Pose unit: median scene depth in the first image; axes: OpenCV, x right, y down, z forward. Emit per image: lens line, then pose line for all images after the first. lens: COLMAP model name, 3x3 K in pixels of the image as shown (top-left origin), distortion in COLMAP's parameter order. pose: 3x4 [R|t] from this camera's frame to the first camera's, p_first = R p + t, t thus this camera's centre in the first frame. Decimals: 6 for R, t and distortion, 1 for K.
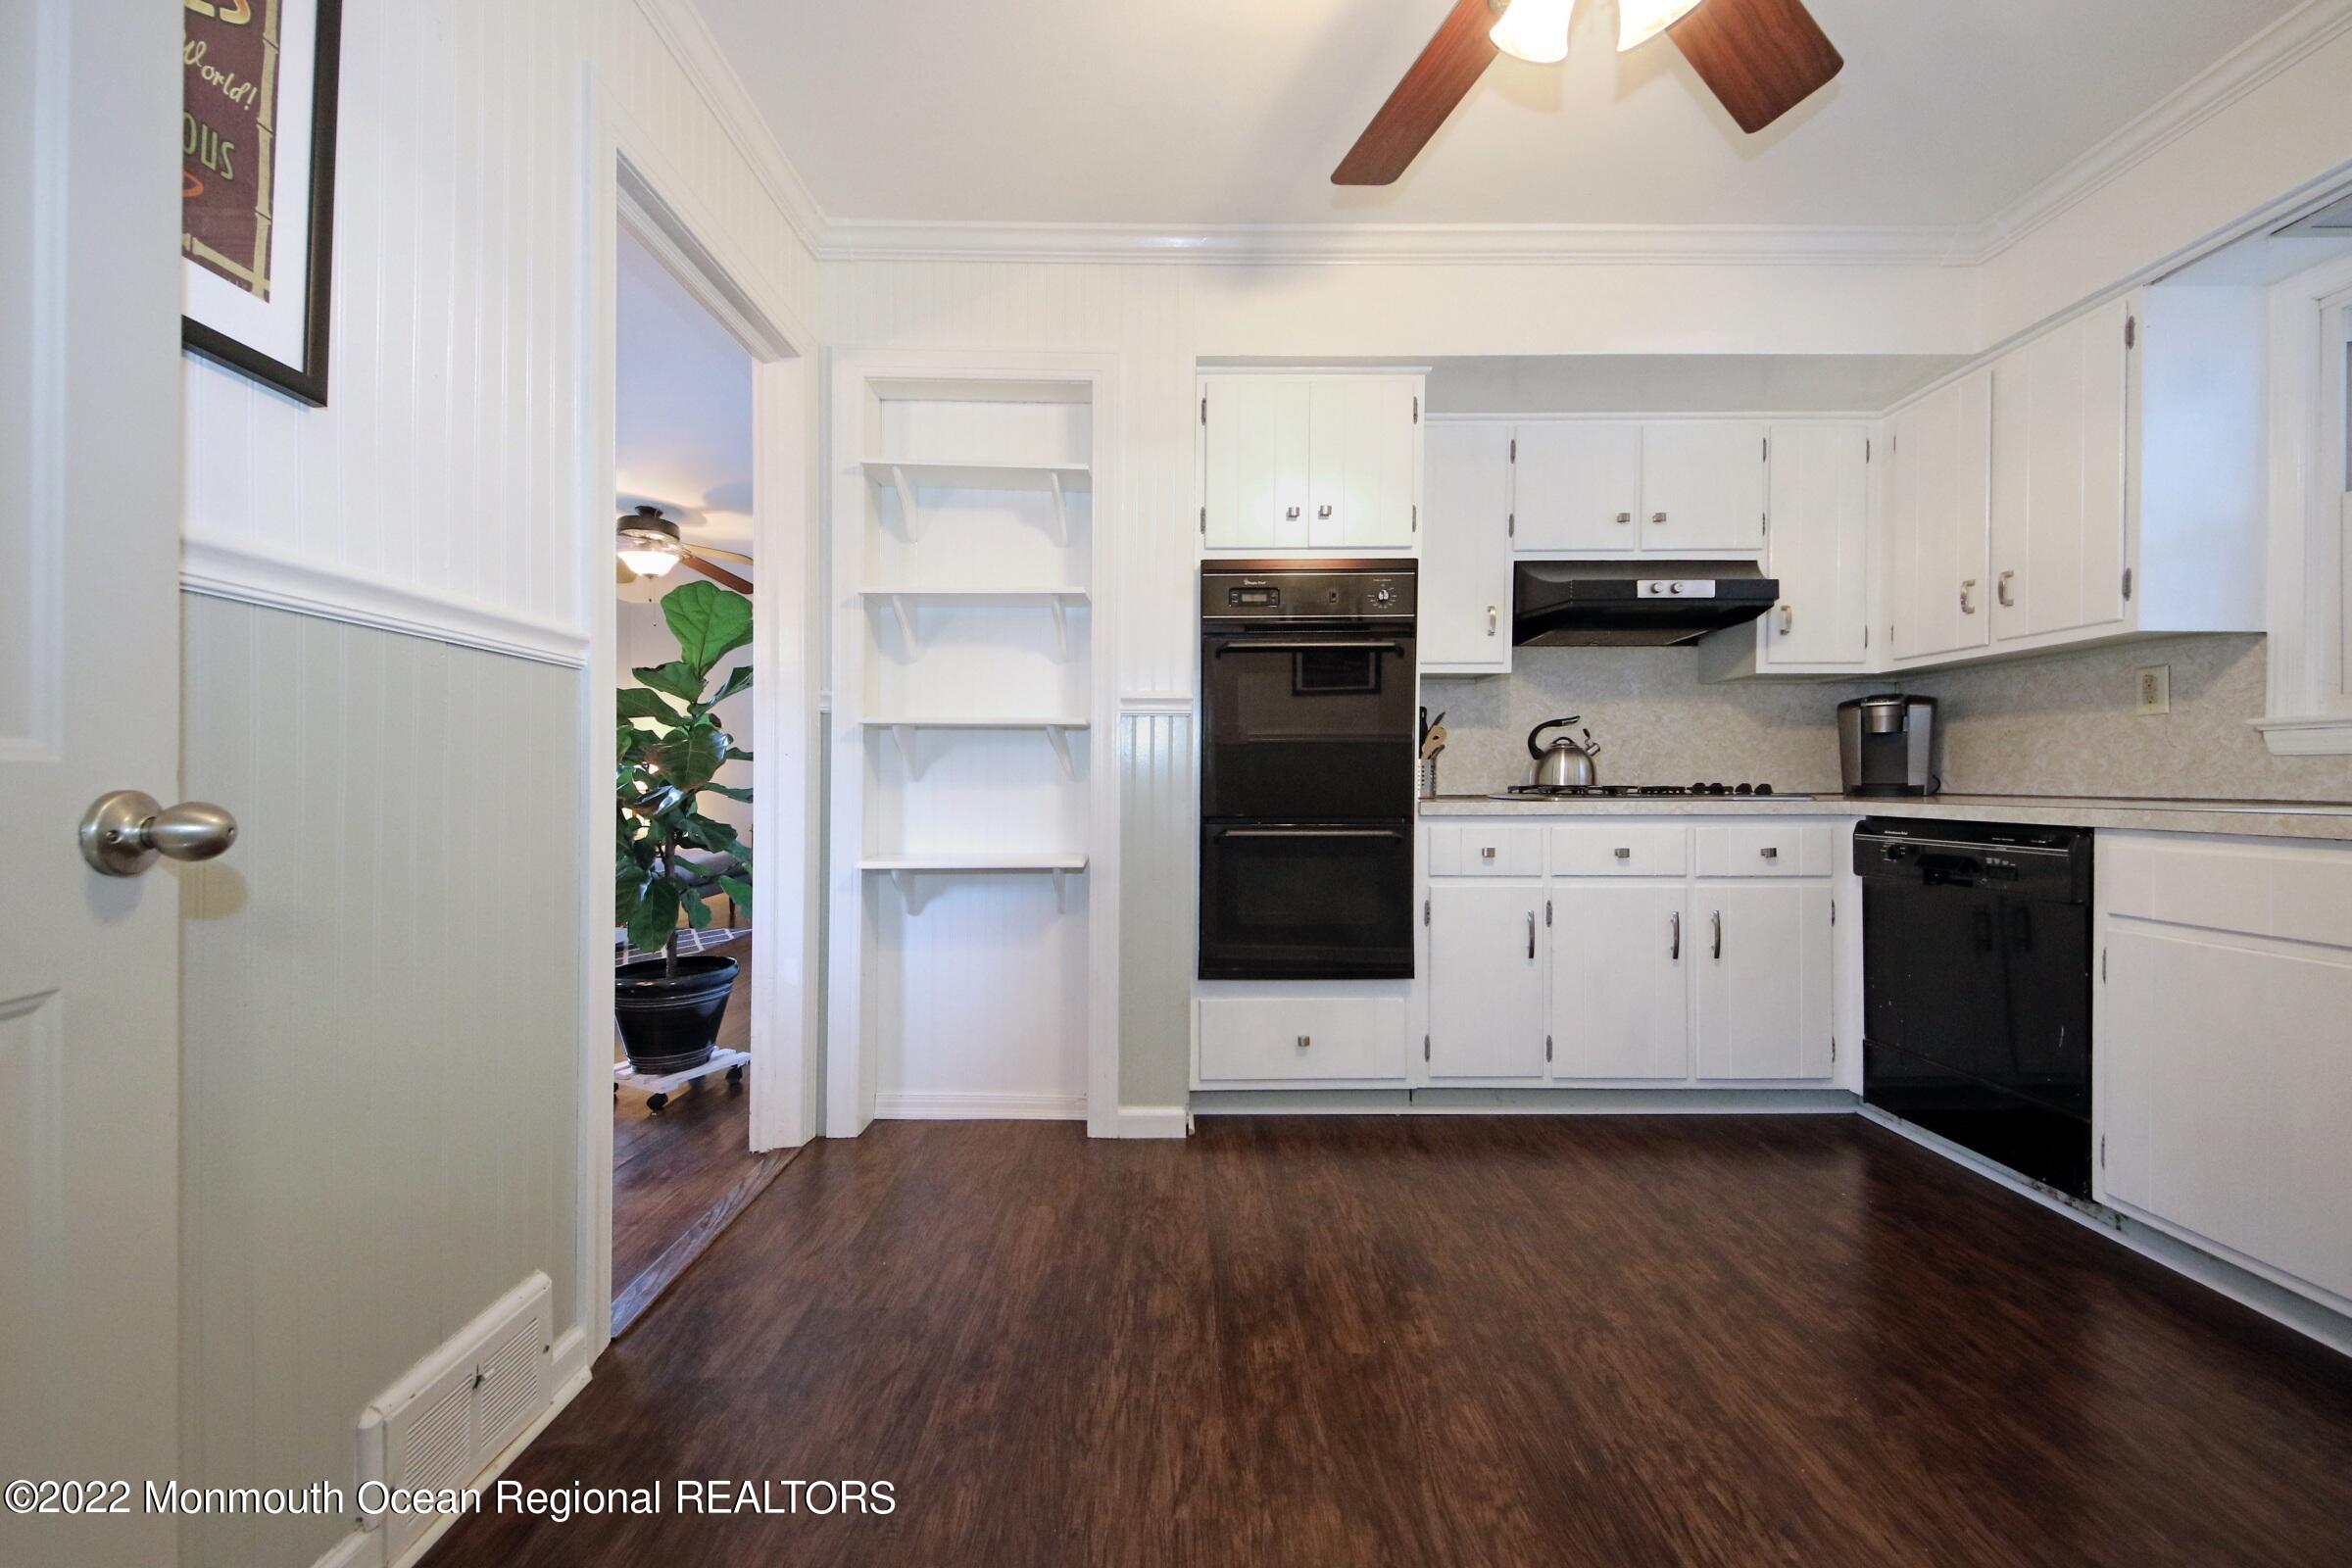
lens RADIAL K [[918.6, 0, 1176.0], [0, 918.6, 784.0], [0, 0, 1]] dist [0.010445, -0.000354]
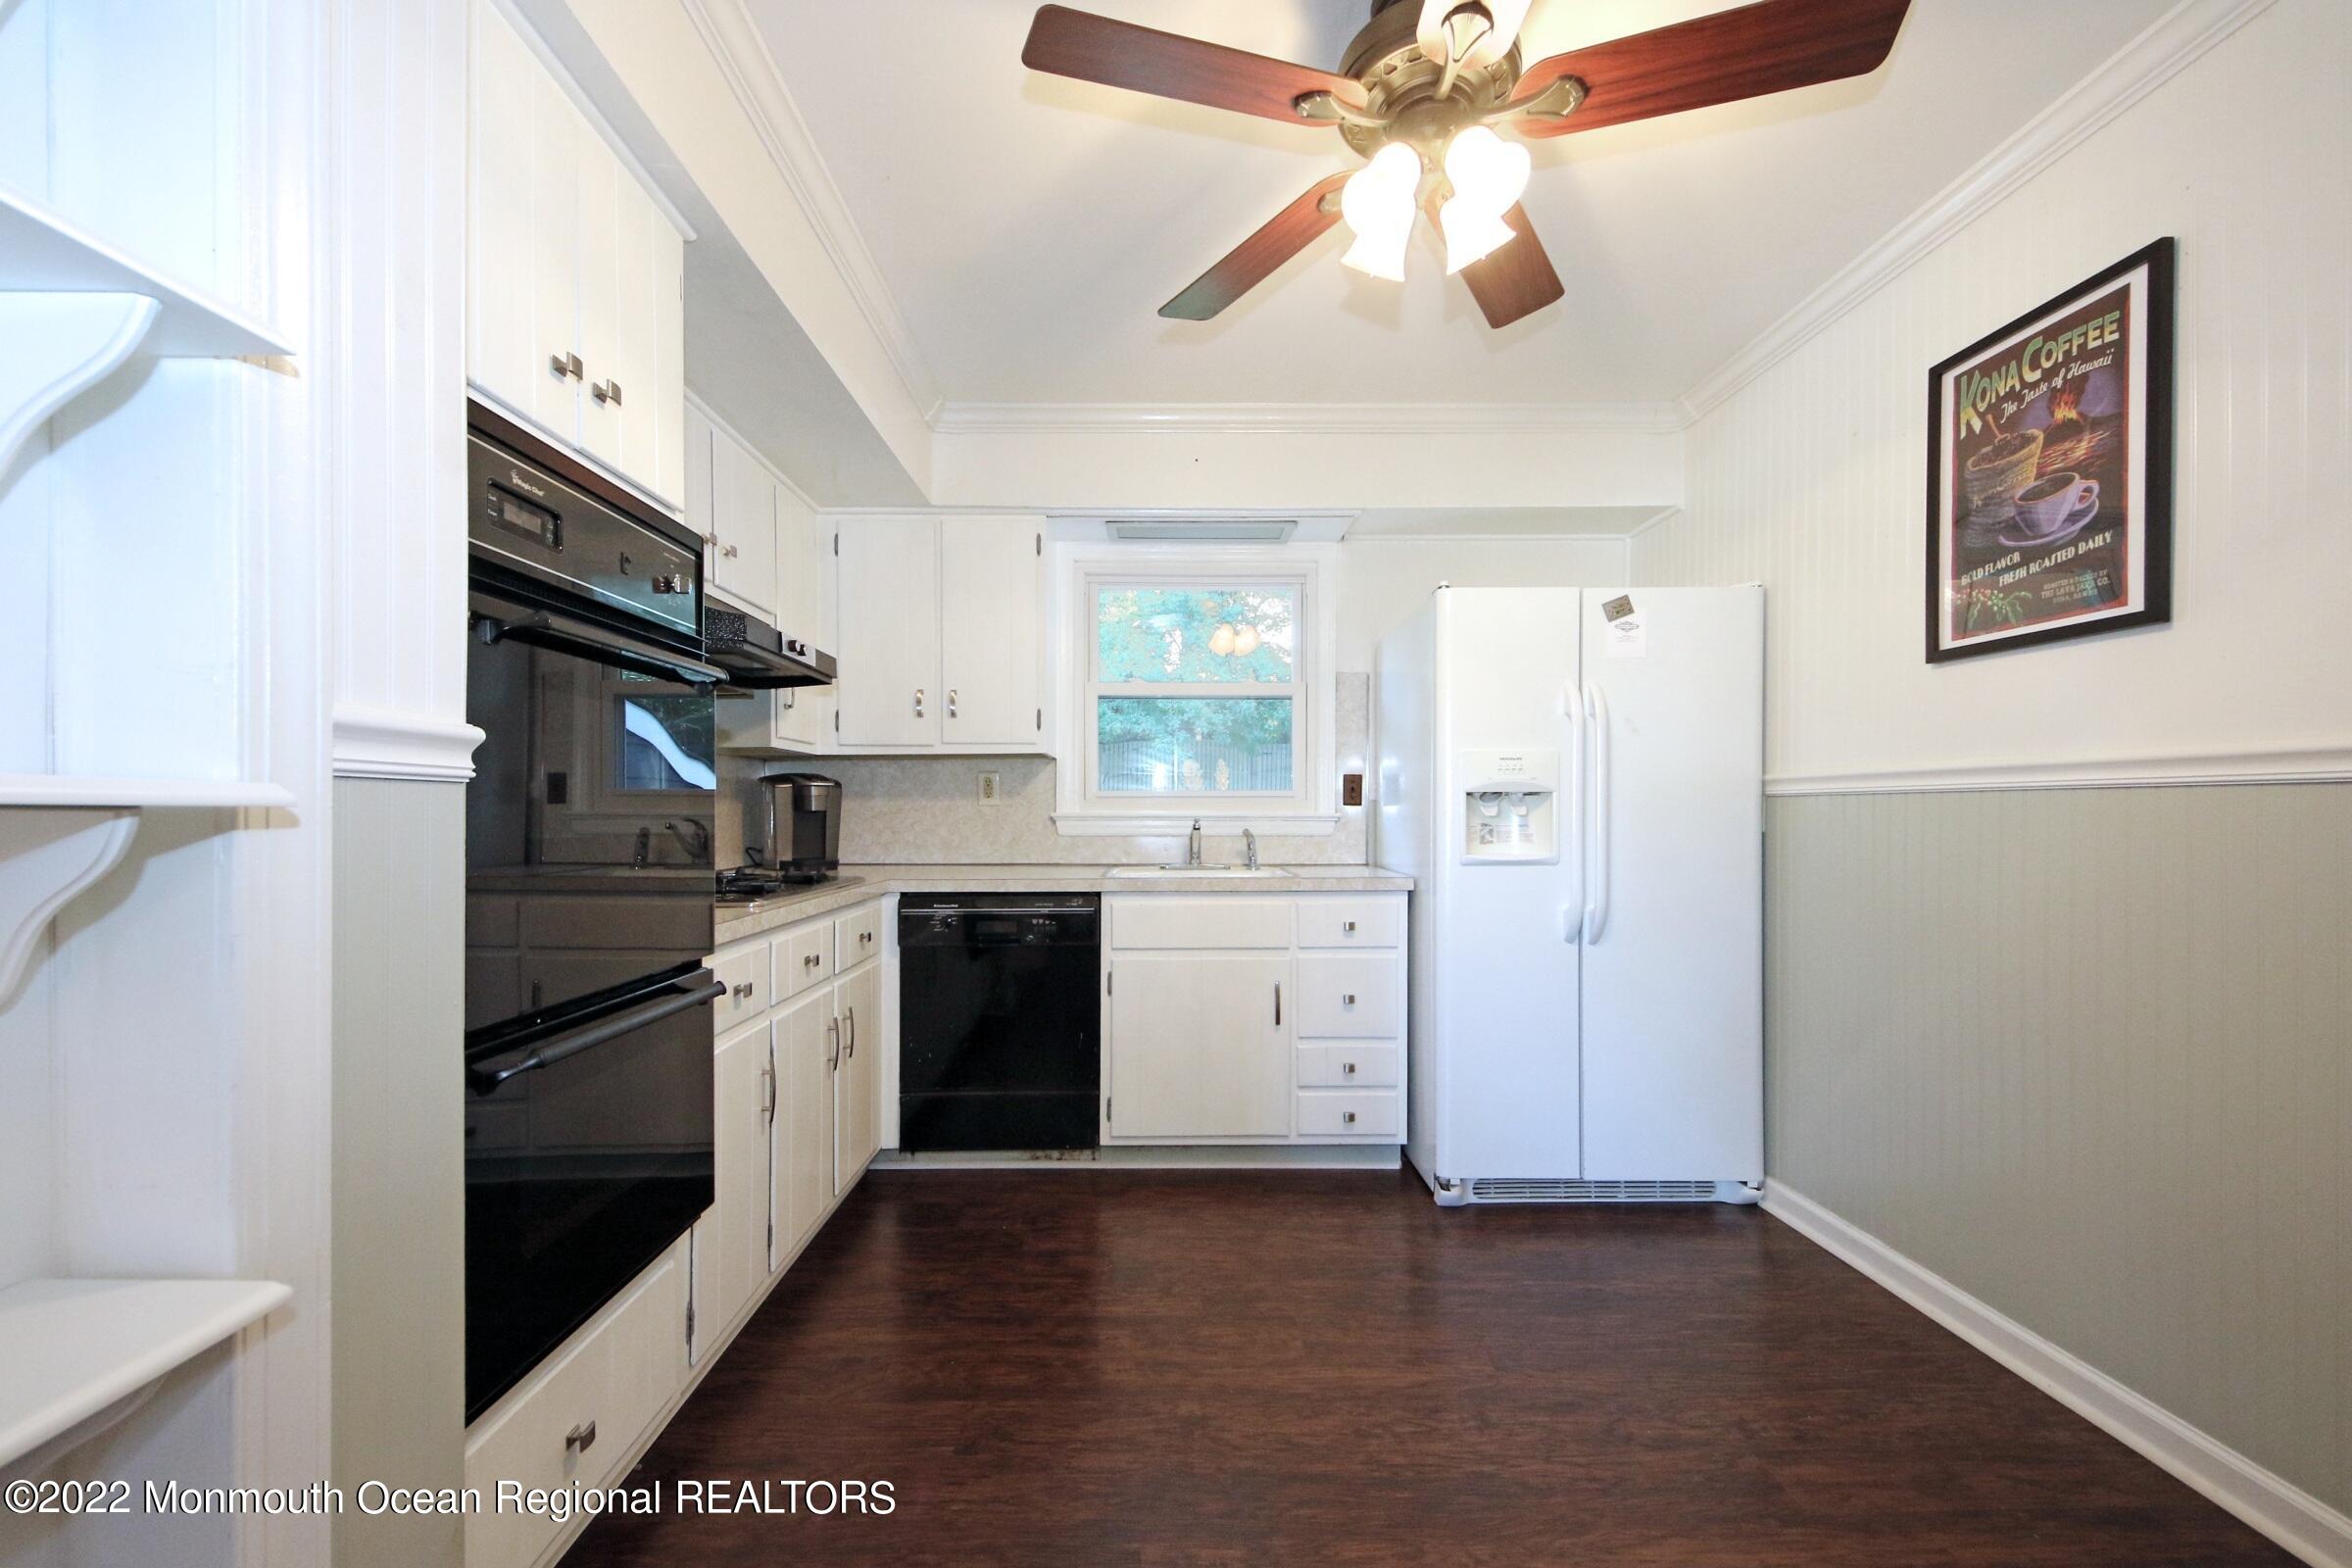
lens RADIAL K [[951.2, 0, 1182.0], [0, 951.2, 816.4], [0, 0, 1]] dist [0.001495, -0.000207]
pose [[-0.018242, -0.002033, 0.999832, -0.485667], [0.005088, 0.999985, 0.002127, -0.069577], [-0.999821, 0.005126, -0.018231, 0.855952]]
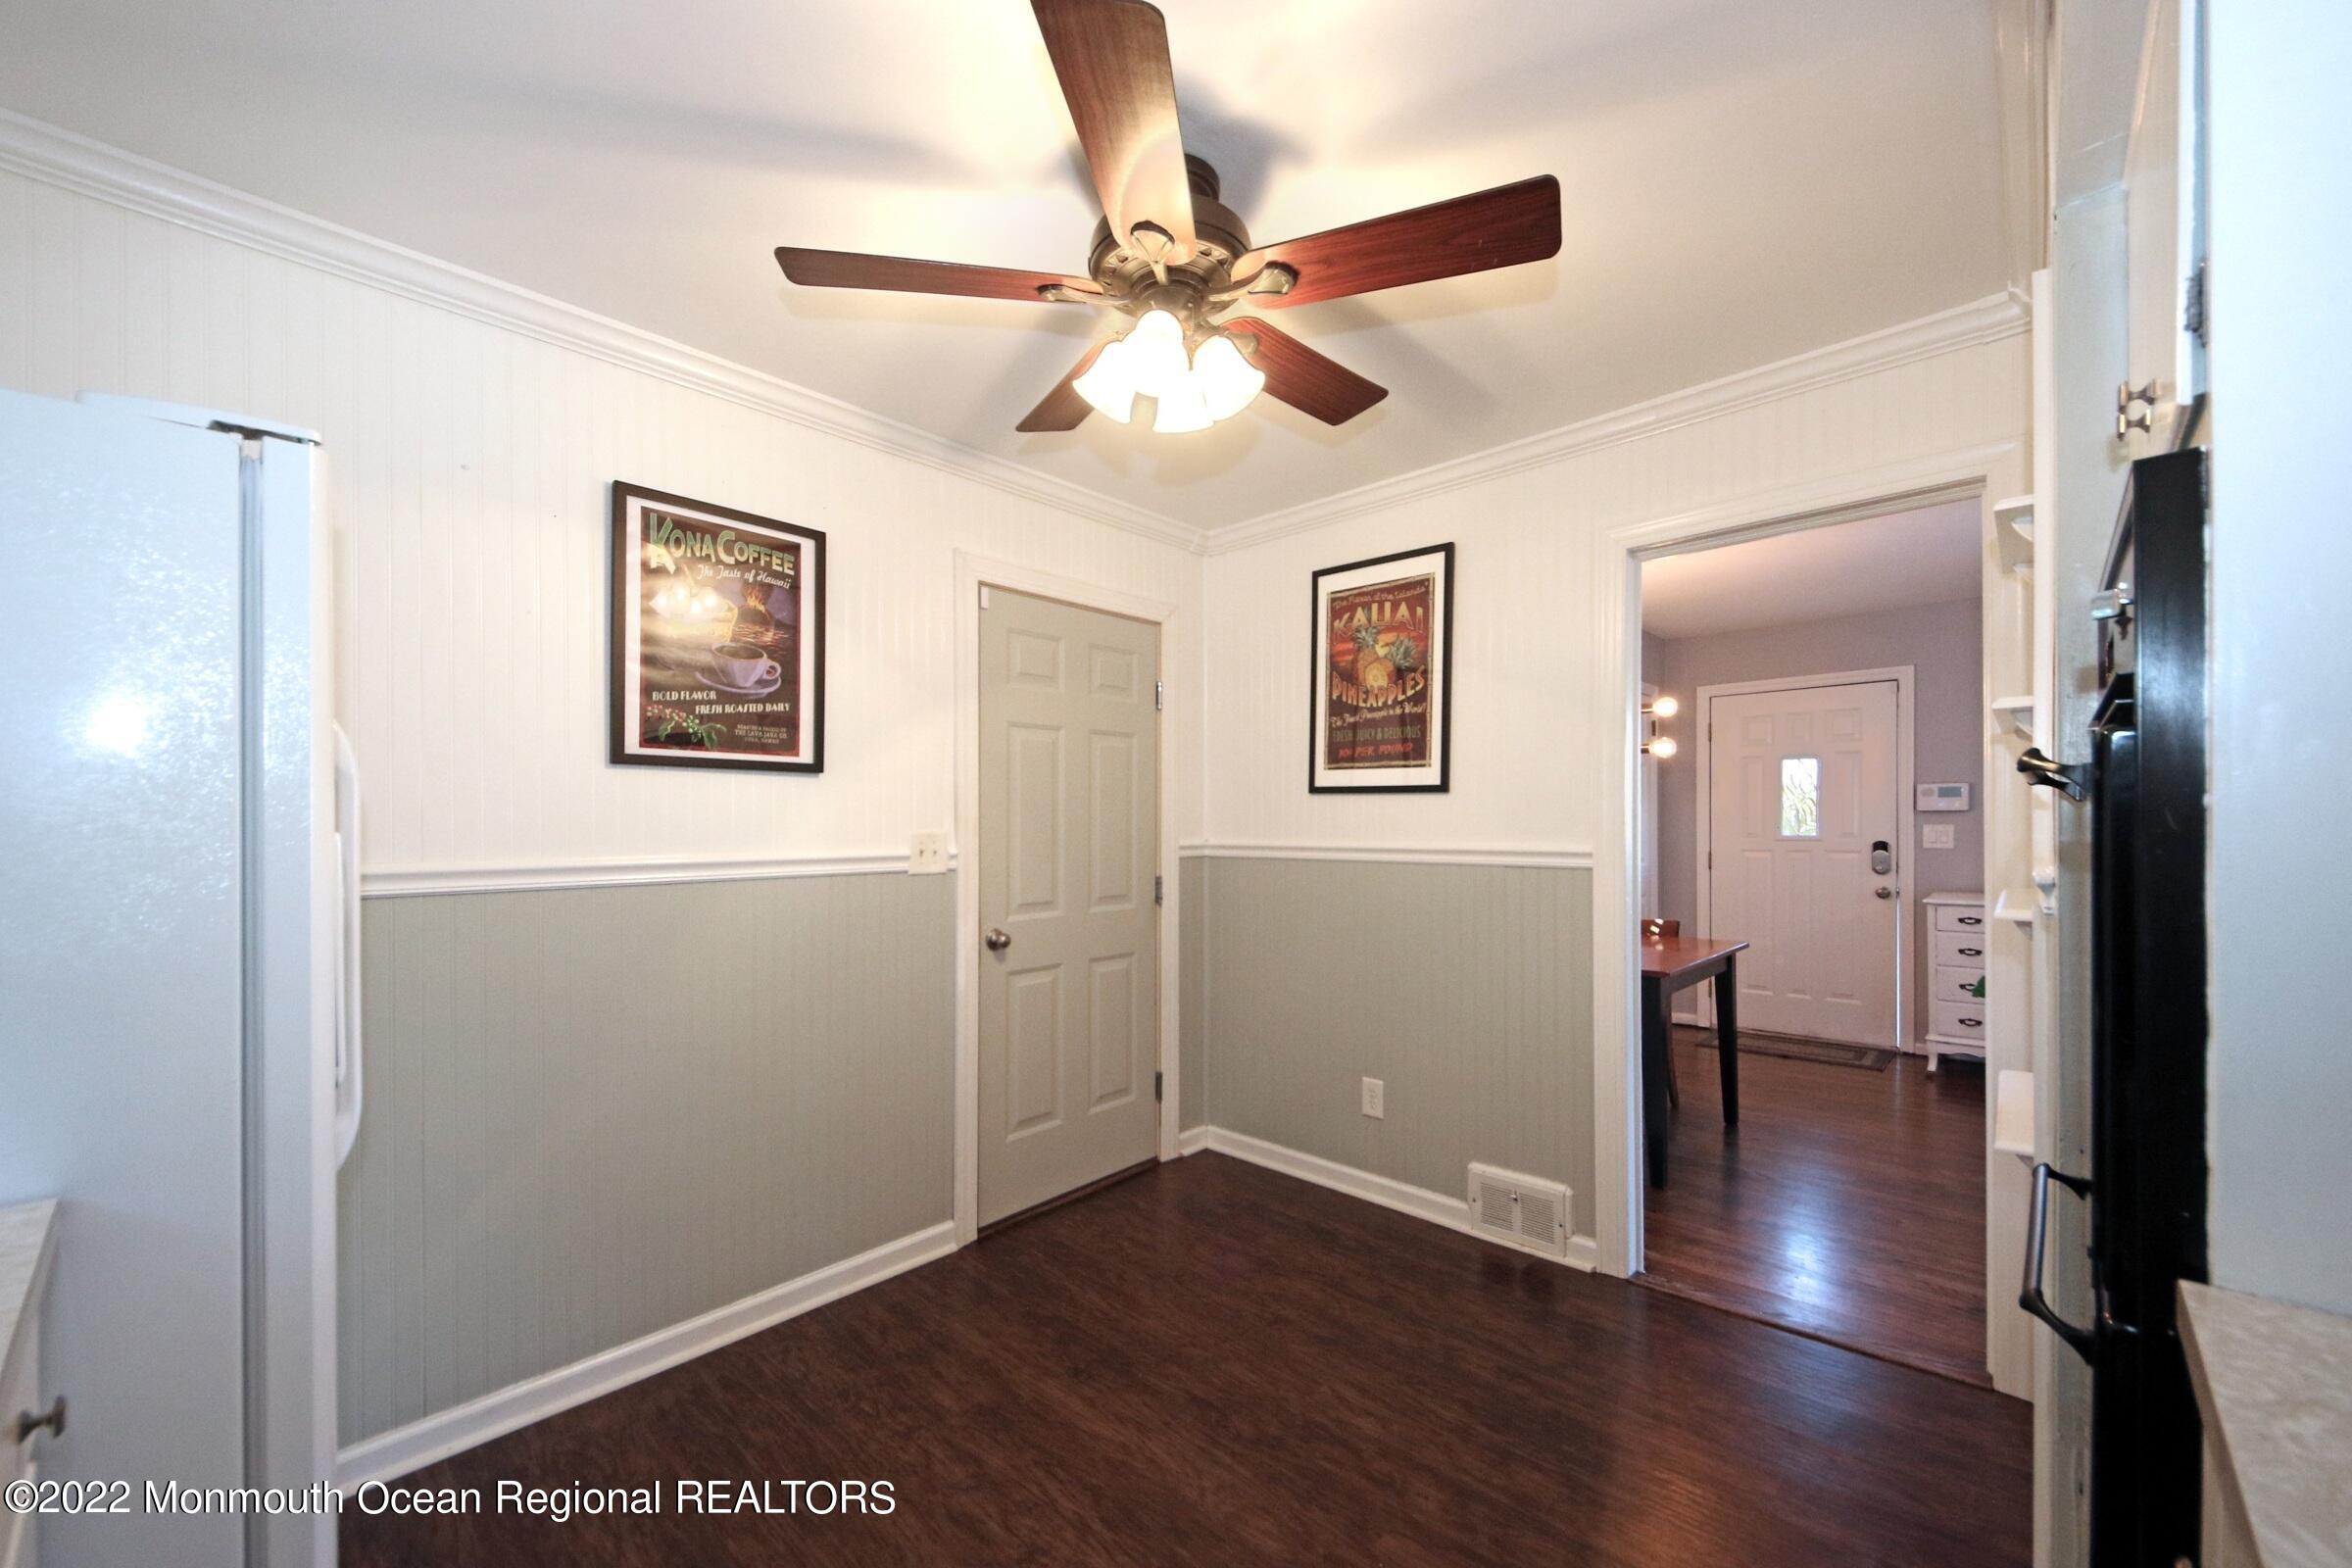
lens RADIAL K [[936.2, 0, 1202.3], [0, 936.2, 816.5], [0, 0, 1]] dist [0.018933, -0.000012]
pose [[-0.670860, 0.008967, -0.741529, 0.913950], [-0.007946, 0.999783, 0.019279, -0.198785], [0.741541, 0.018825, -0.670643, 1.244958]]
